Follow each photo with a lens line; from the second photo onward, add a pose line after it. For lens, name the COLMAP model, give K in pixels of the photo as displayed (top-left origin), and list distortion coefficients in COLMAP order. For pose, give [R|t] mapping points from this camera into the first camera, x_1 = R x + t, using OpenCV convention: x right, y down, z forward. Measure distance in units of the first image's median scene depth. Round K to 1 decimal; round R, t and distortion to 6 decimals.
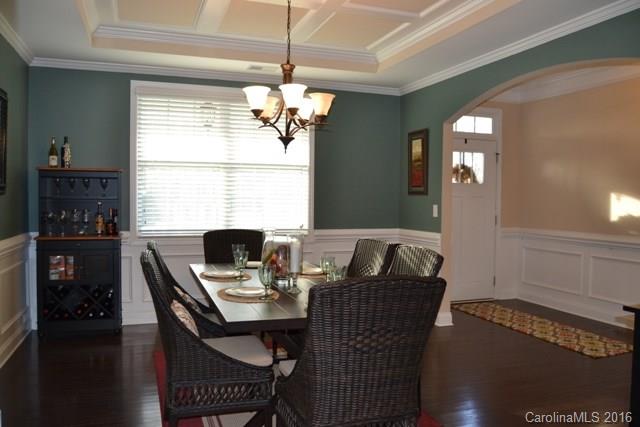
lens RADIAL K [[506.3, 0, 320.0], [0, 506.3, 213.5], [0, 0, 1]] dist [-0.083392, 0.006418]
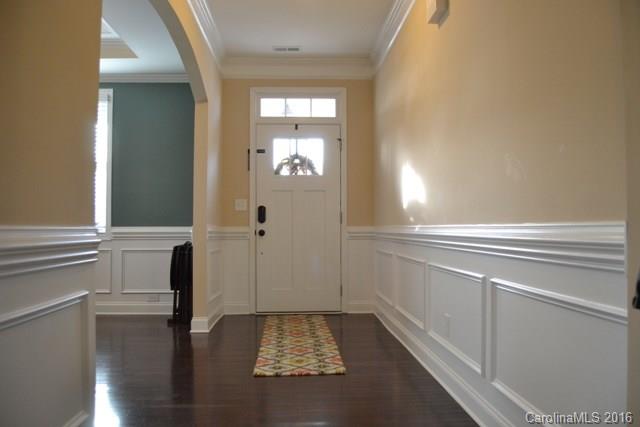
lens RADIAL K [[512.3, 0, 319.4], [0, 512.3, 228.0], [0, 0, 1]] dist [-0.085900, 0.001028]
pose [[0.963315, -0.010252, -0.268179, 0.555835], [0.003204, 0.999638, -0.026704, 0.053851], [0.268355, 0.024865, 0.962999, 0.162333]]
